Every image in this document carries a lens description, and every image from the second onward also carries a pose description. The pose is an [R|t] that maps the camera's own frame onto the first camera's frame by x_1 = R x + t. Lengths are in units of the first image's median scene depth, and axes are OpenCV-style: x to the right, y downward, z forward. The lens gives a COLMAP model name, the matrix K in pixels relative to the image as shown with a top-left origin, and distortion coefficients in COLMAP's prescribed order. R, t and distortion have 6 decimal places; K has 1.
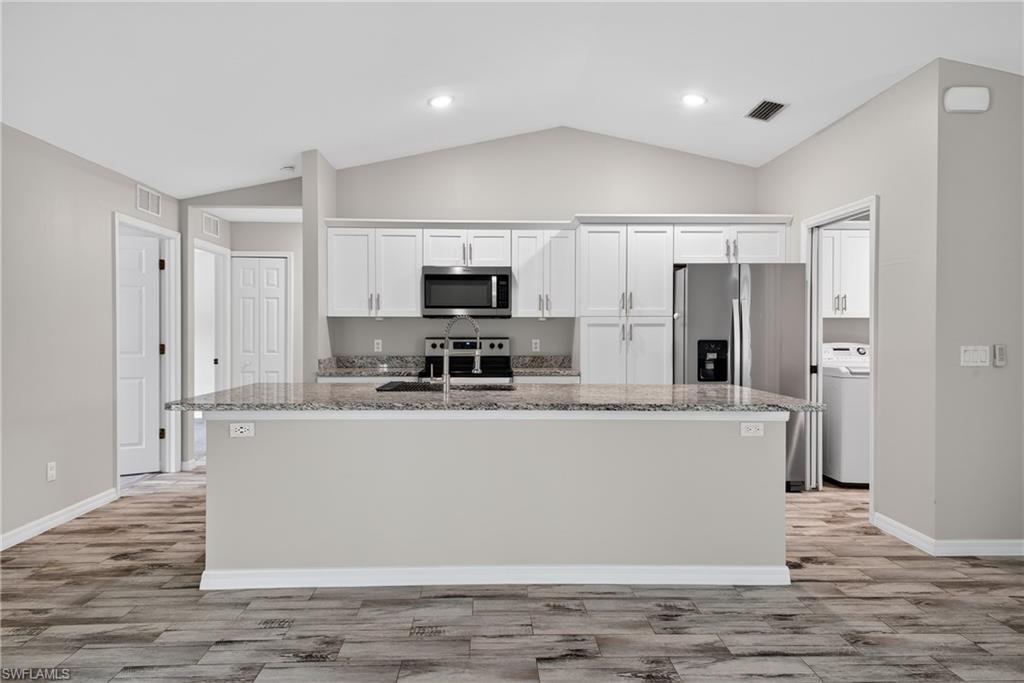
lens RADIAL K [[610.9, 0, 514.2], [0, 610.9, 341.3], [0, 0, 1]] dist [0.021597, -0.004052]
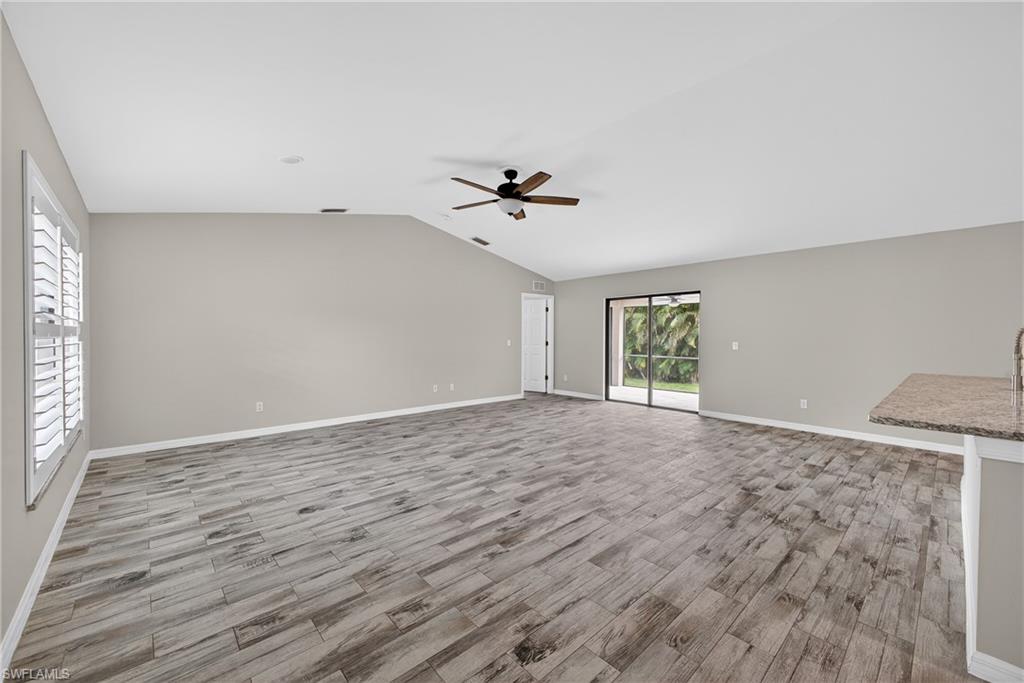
lens RADIAL K [[398.8, 0, 513.3], [0, 398.8, 338.6], [0, 0, 1]] dist [0.016342, -0.001646]
pose [[-0.745188, -0.002505, -0.666850, 0.703933], [-0.020262, 0.999616, 0.018886, -0.003663], [0.666547, 0.027585, -0.744952, 0.585462]]
